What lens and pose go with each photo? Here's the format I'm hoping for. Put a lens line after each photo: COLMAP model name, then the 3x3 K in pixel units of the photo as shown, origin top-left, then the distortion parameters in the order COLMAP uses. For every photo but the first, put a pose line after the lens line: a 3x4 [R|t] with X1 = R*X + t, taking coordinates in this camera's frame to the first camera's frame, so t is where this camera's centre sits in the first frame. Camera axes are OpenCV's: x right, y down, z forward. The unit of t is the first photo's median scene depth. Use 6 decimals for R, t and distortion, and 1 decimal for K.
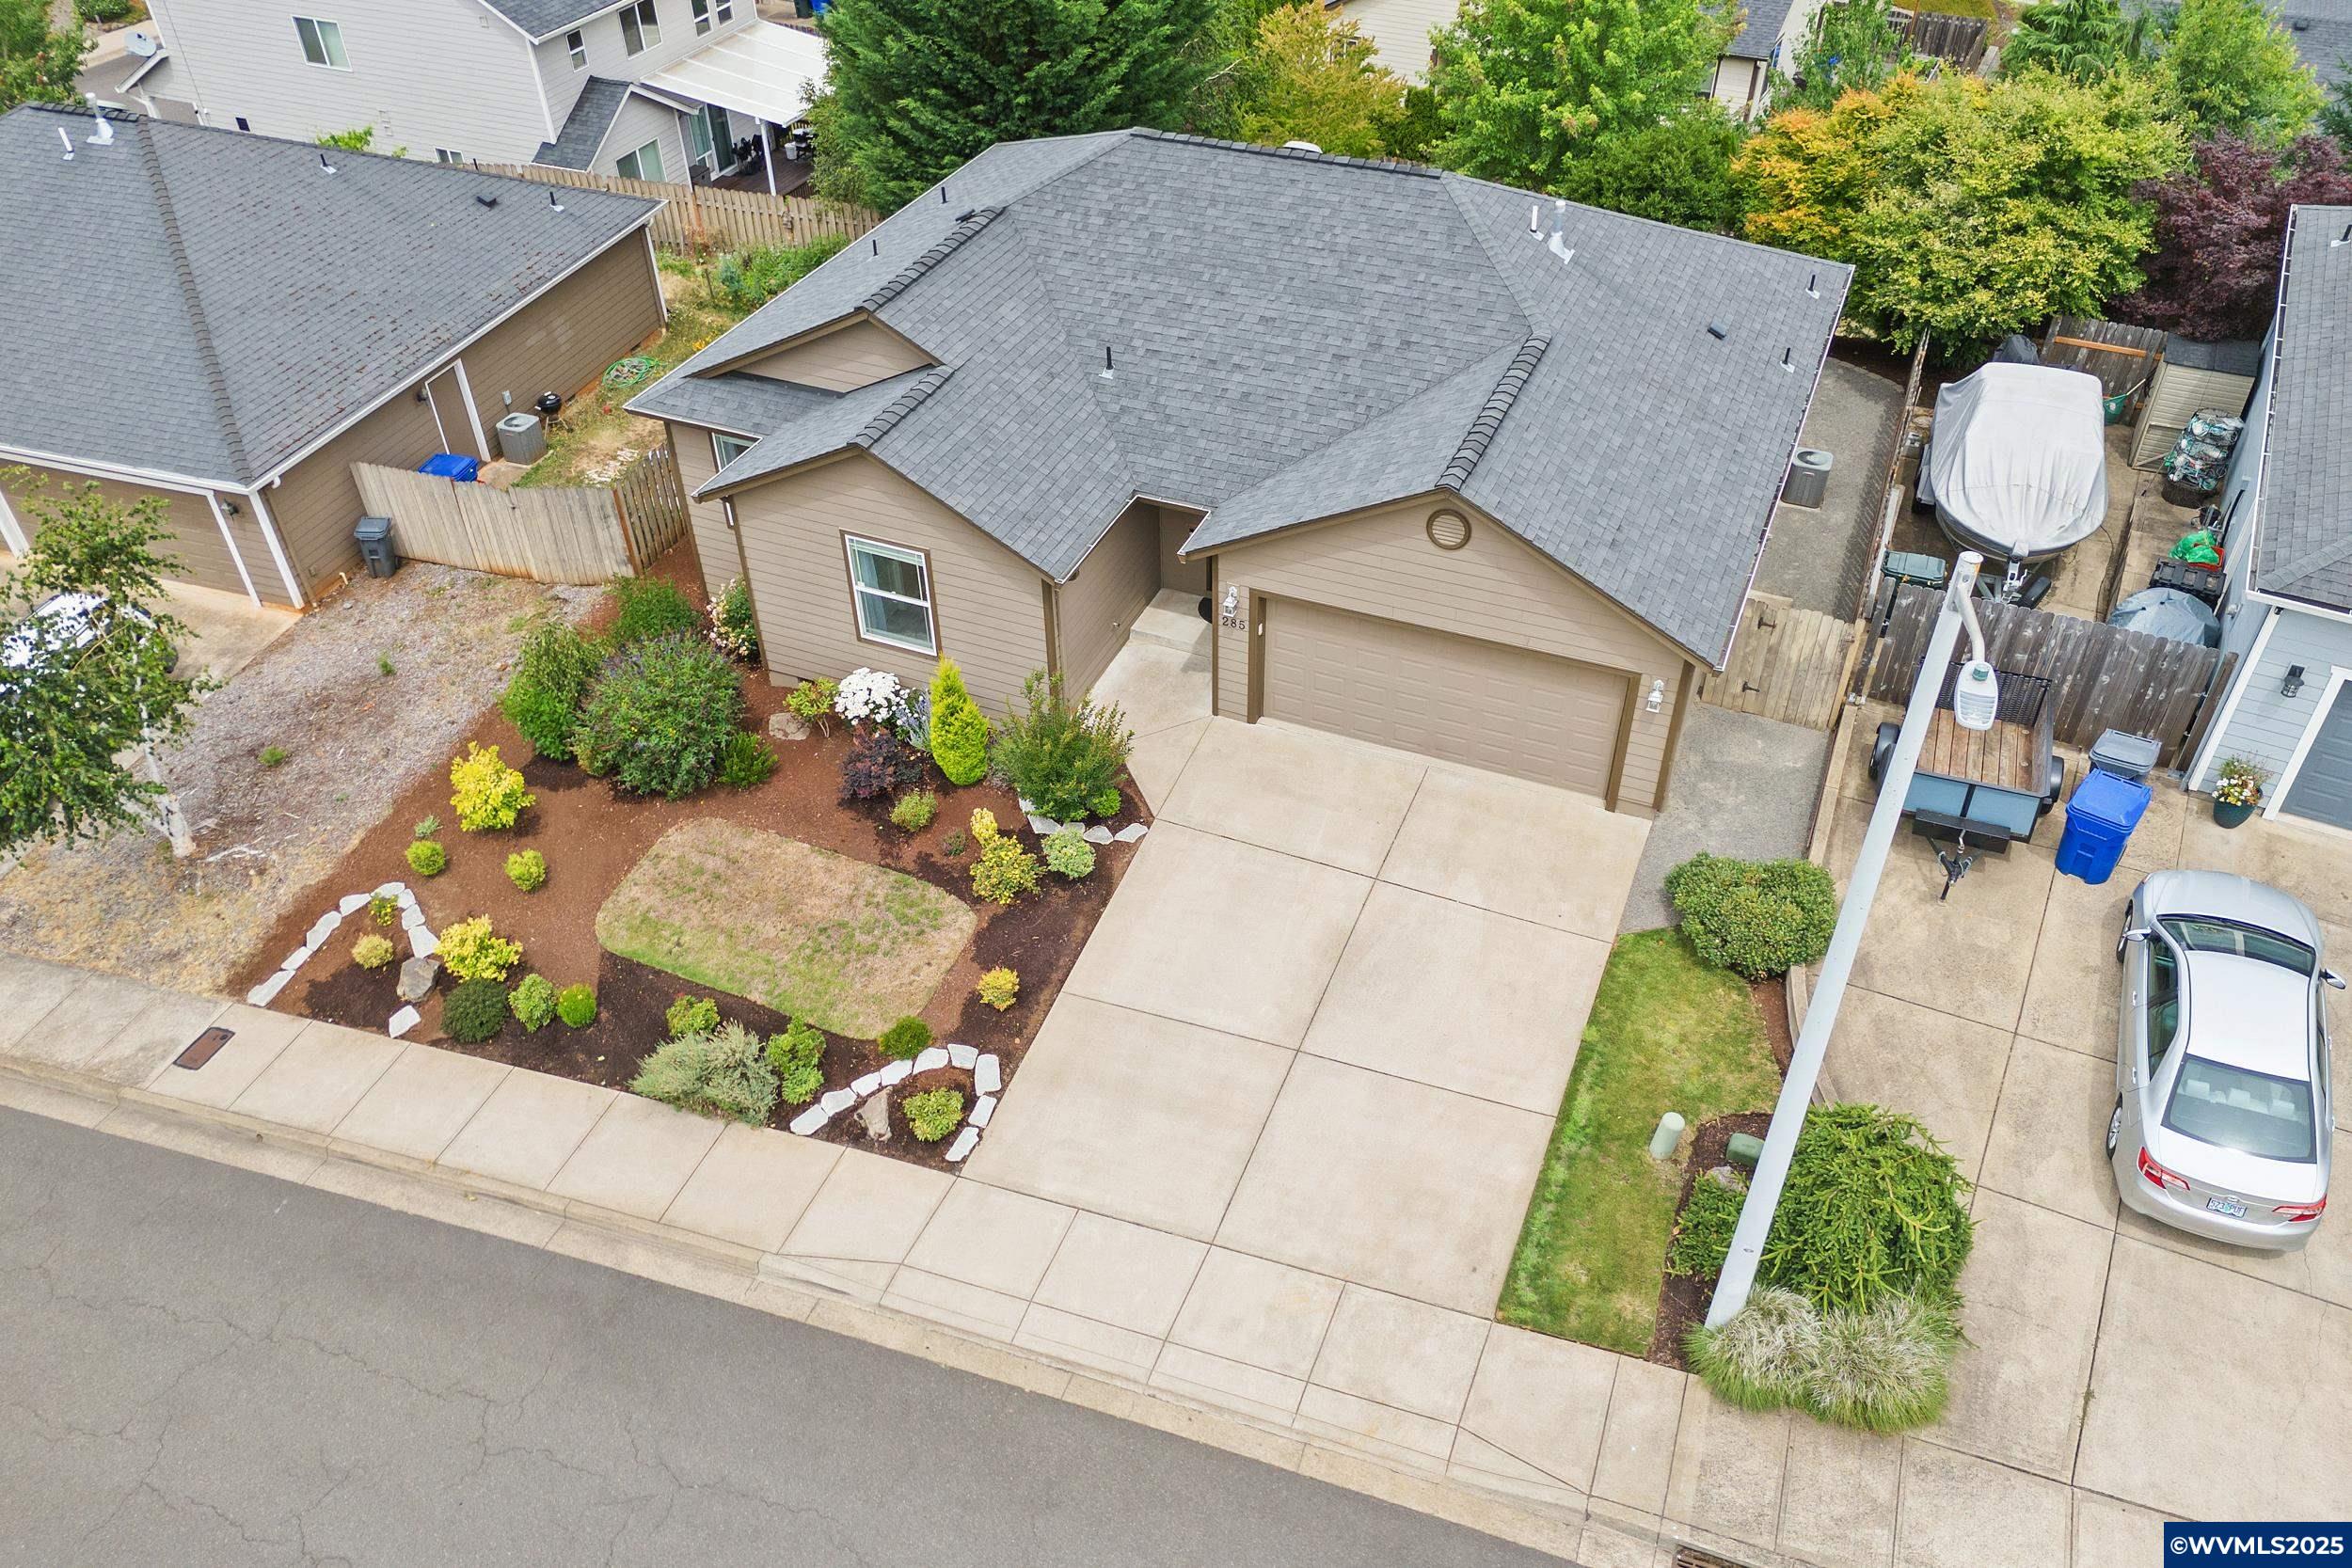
lens RADIAL K [[1714.8, 0, 1184.4], [0, 1714.8, 818.6], [0, 0, 1]] dist [0.066716, -0.057028]
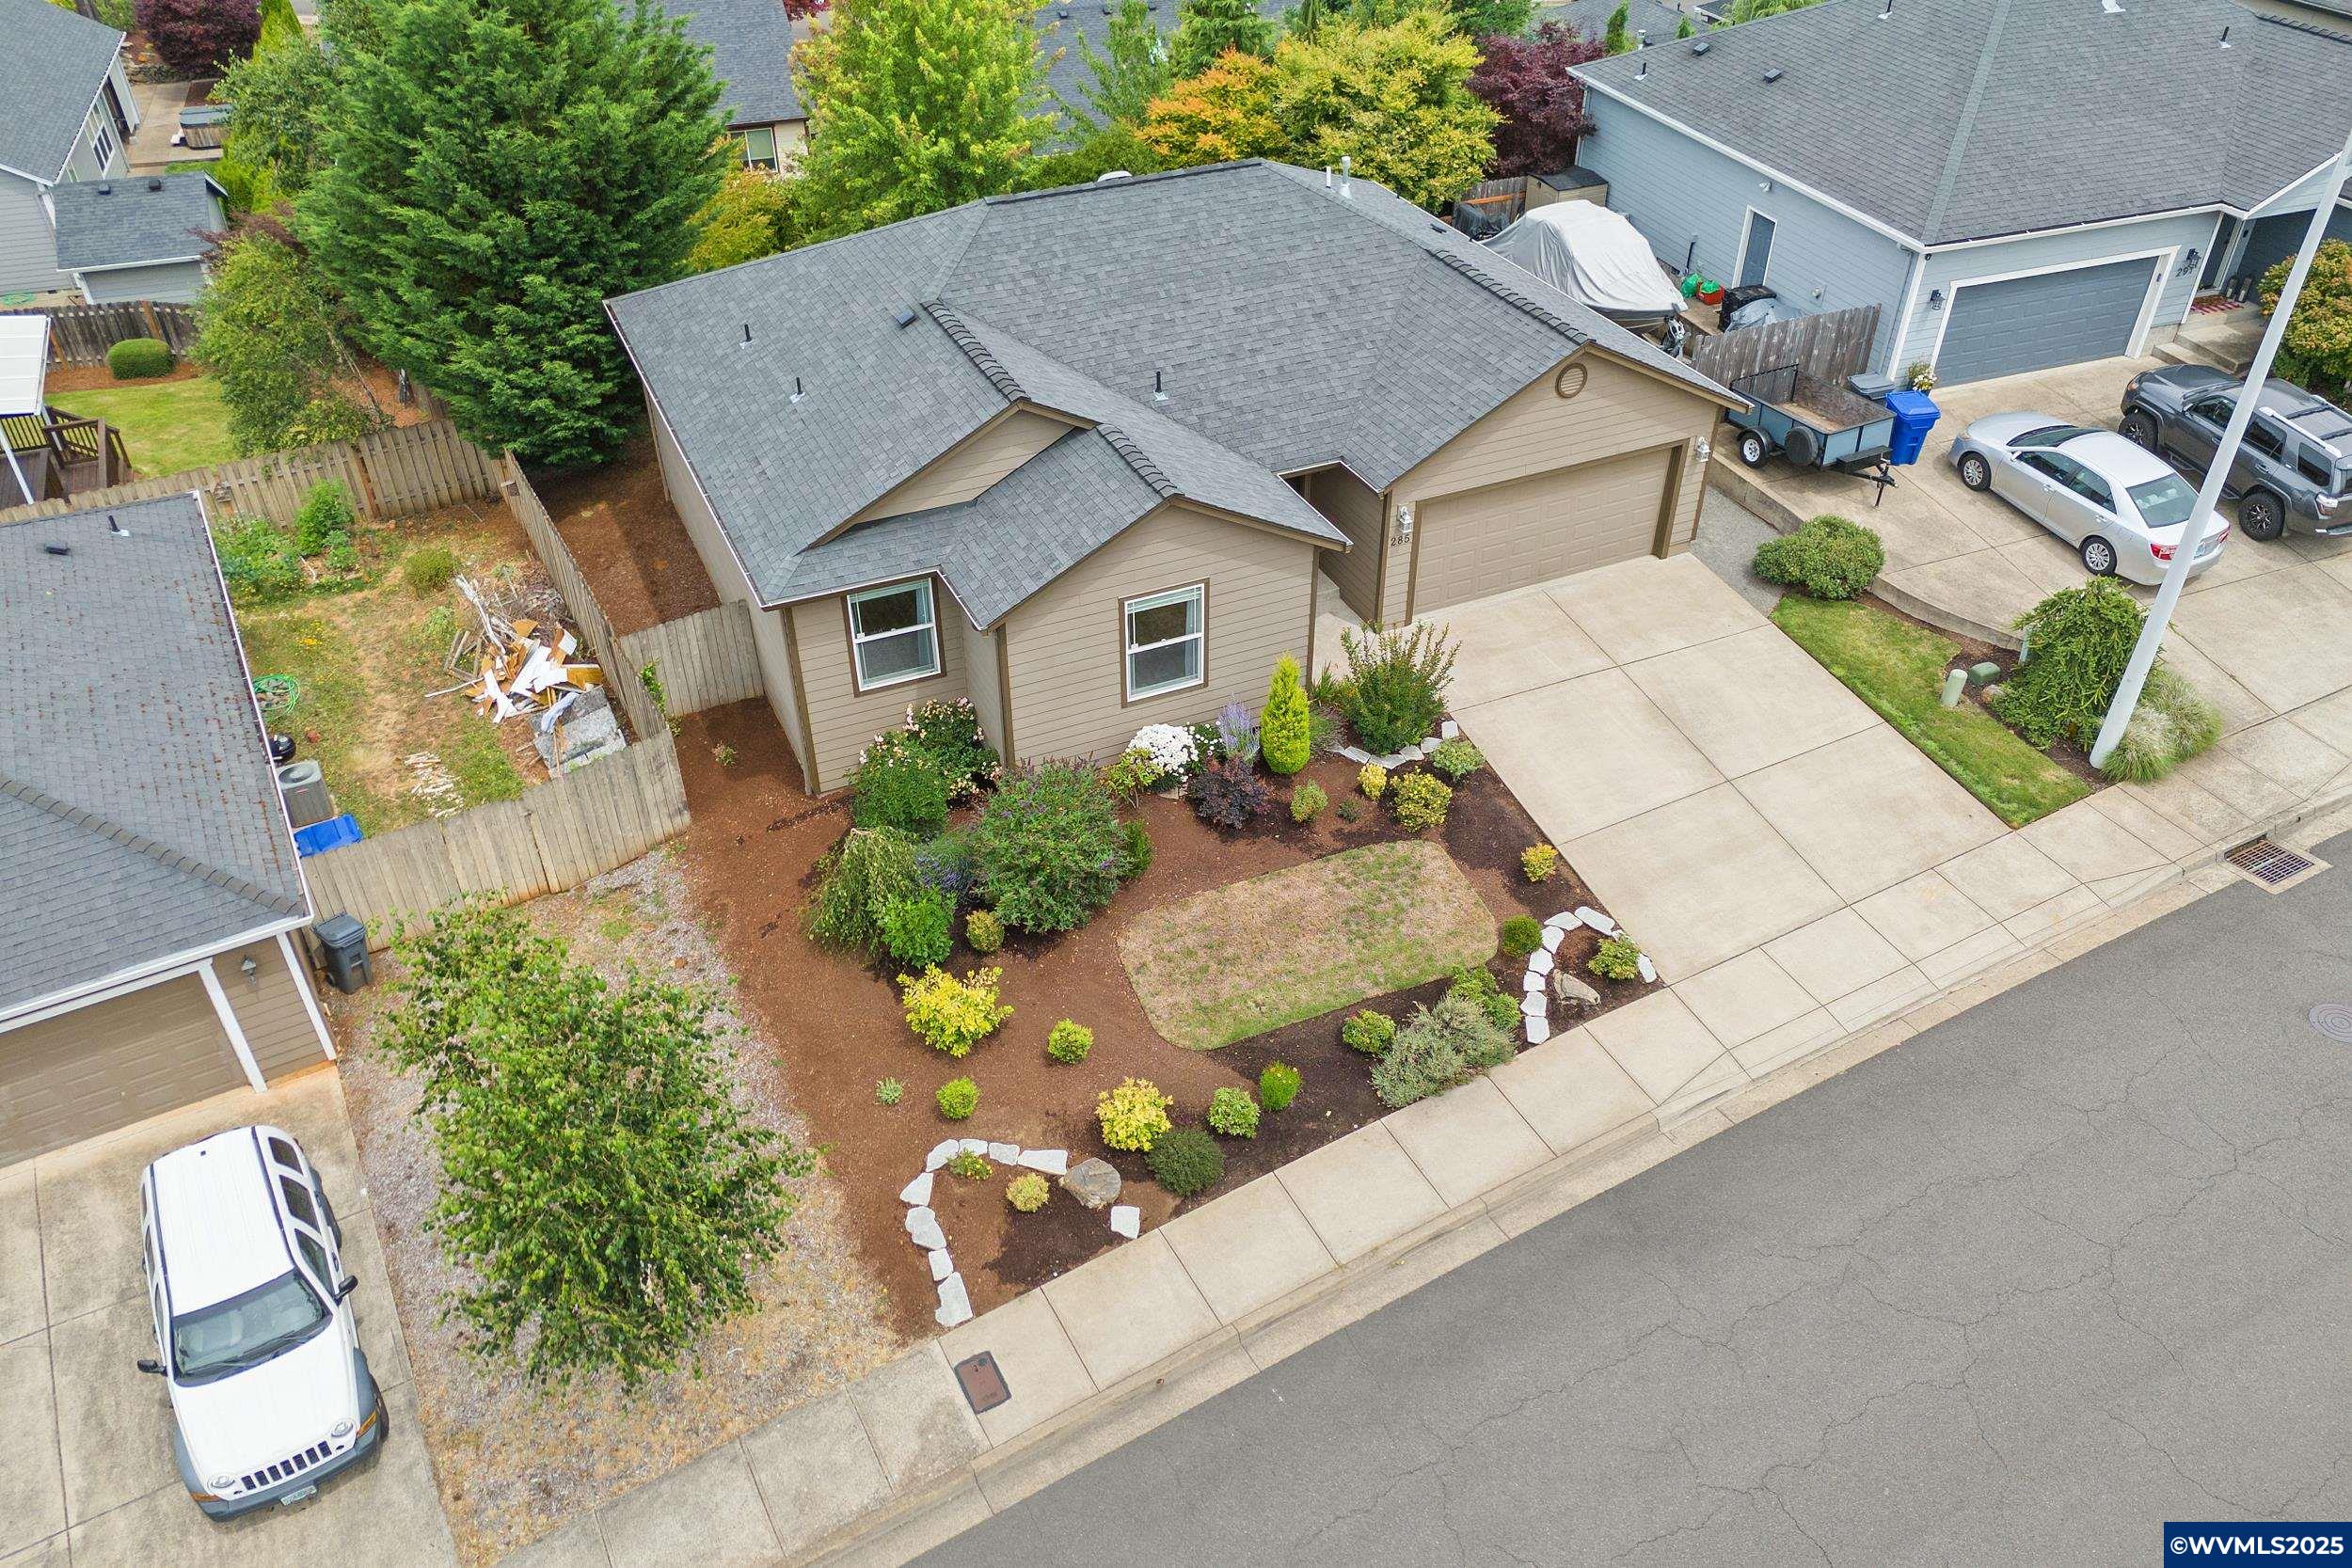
lens RADIAL K [[1714.8, 0, 1184.4], [0, 1714.8, 818.6], [0, 0, 1]] dist [0.066716, -0.057028]
pose [[0.669915, -0.447405, 0.592489, -0.891873], [0.477949, 0.870563, 0.116979, -0.165483], [-0.568136, 0.204814, 0.797040, 0.209278]]
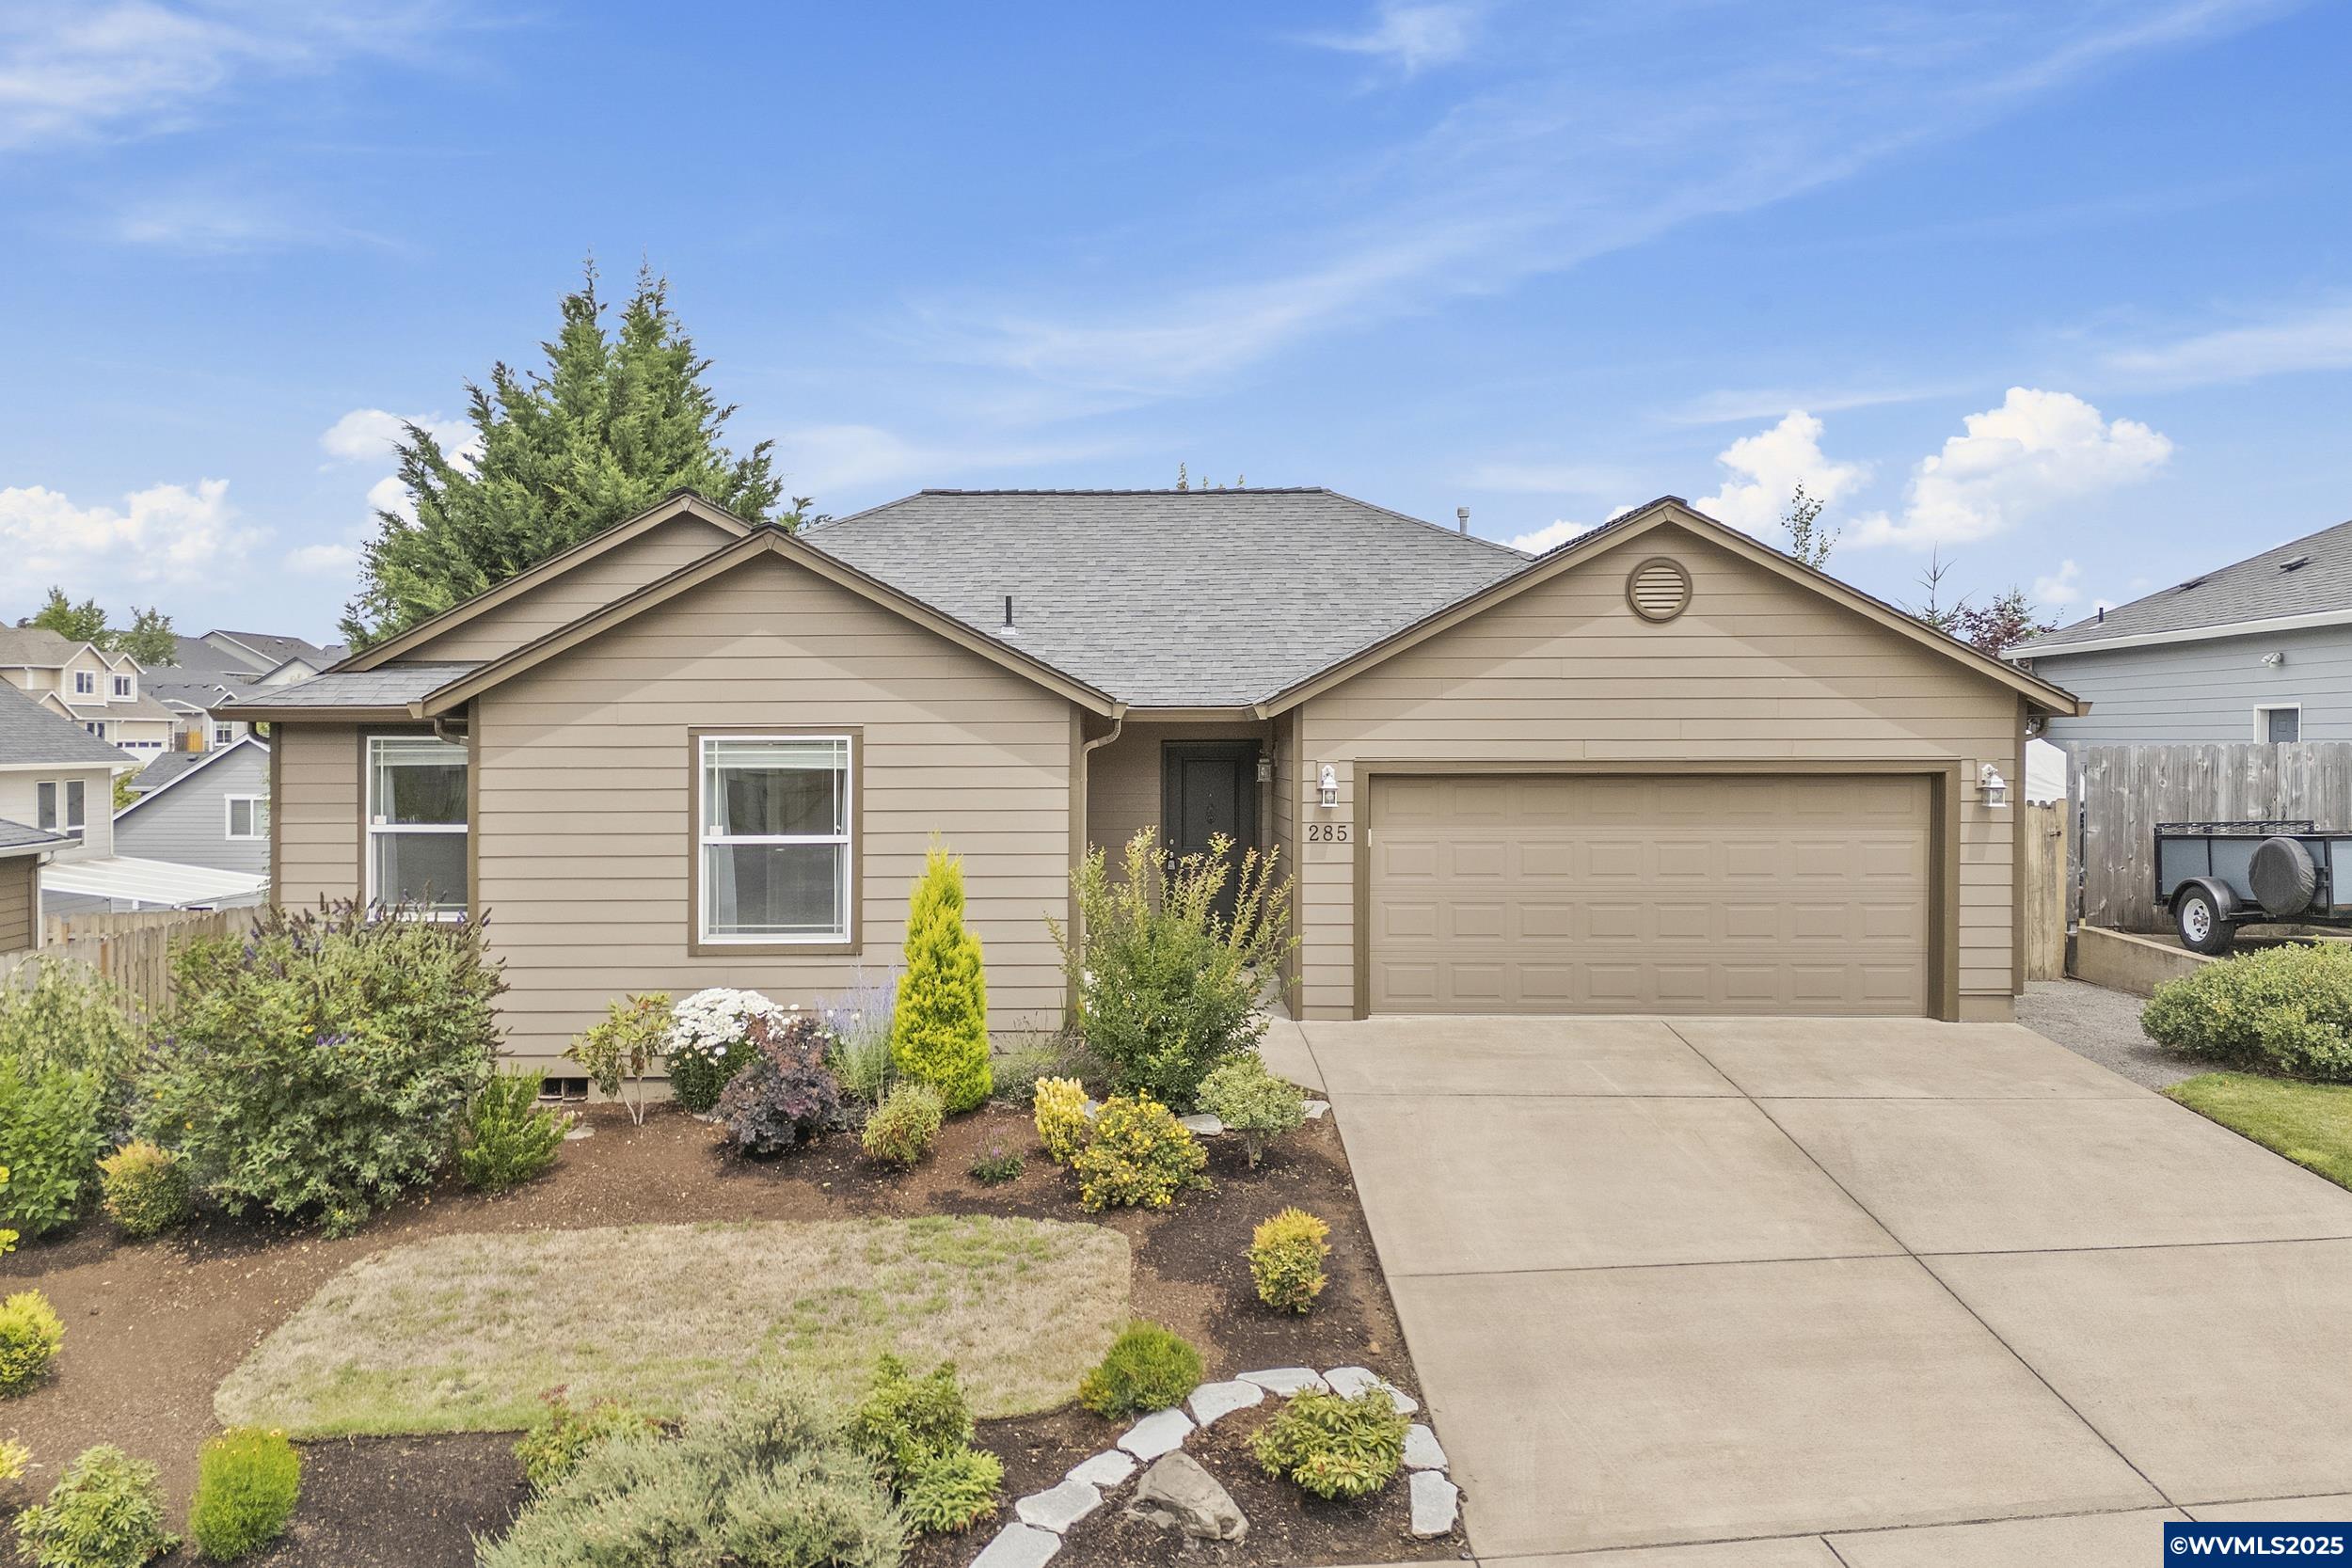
lens RADIAL K [[1794.9, 0, 1116.3], [0, 1794.9, 779.0], [0, 0, 1]] dist [0.042359, 0.000007]
pose [[0.922642, 0.001083, 0.385656, -0.324204], [0.244718, 0.771237, -0.587627, 0.261928], [-0.298069, 0.636547, 0.711311, 0.563659]]
